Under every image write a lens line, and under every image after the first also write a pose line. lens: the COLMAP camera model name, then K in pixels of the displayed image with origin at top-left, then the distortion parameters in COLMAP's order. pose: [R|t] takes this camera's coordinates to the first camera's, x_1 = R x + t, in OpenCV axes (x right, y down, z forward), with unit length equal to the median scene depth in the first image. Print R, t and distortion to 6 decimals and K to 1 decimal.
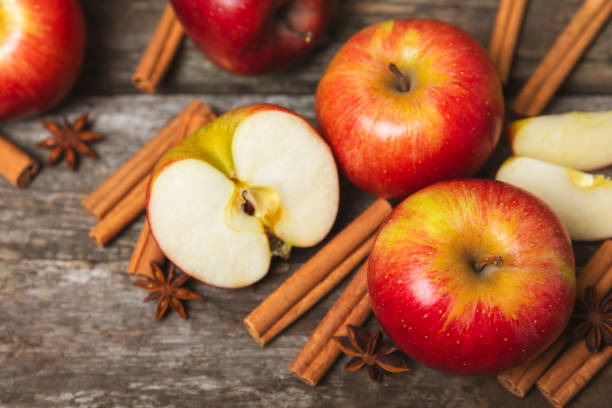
lens RADIAL K [[1087.6, 0, 306.0], [0, 1087.6, 204.0], [0, 0, 1]] dist [-0.034538, 0.052203]
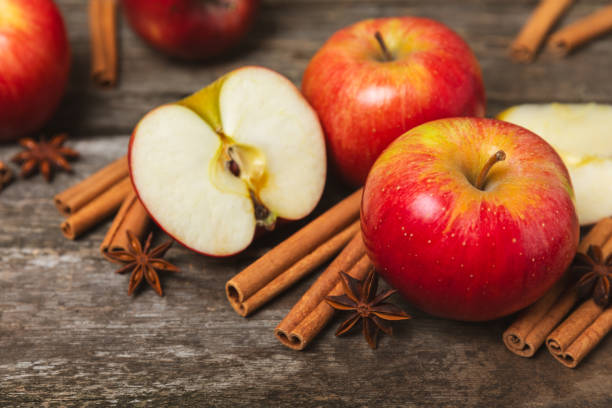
lens RADIAL K [[1069.7, 0, 306.0], [0, 1069.7, 204.0], [0, 0, 1]] dist [-0.038379, 0.084961]
pose [[0.998227, 0.014552, 0.057713, -0.042702], [0.009250, 0.919937, -0.391957, 0.399410], [-0.058796, 0.391796, 0.918172, 0.134544]]
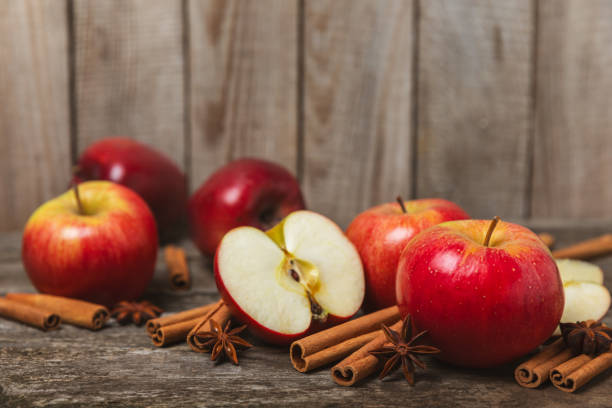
lens RADIAL K [[1069.7, 0, 306.0], [0, 1069.7, 204.0], [0, 0, 1]] dist [-0.038379, 0.084961]
pose [[0.997917, 0.035697, 0.053729, -0.107156], [0.022109, 0.593203, -0.804750, 0.930294], [-0.060599, 0.804261, 0.591178, 0.202291]]
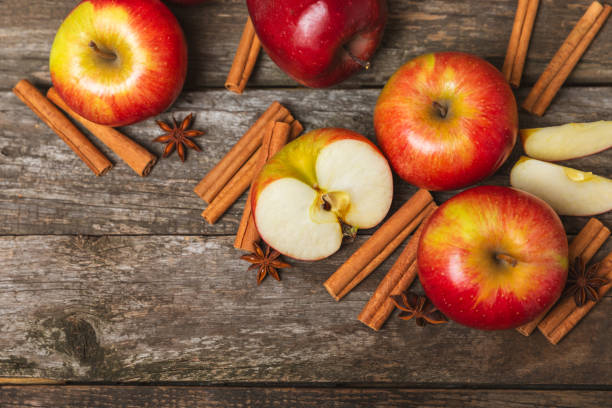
lens RADIAL K [[1069.7, 0, 306.0], [0, 1069.7, 204.0], [0, 0, 1]] dist [-0.038379, 0.084961]
pose [[0.999739, -0.022486, 0.004148, -0.082406], [0.020973, 0.974041, 0.225399, -0.291737], [-0.009108, -0.225253, 0.974258, -0.279331]]
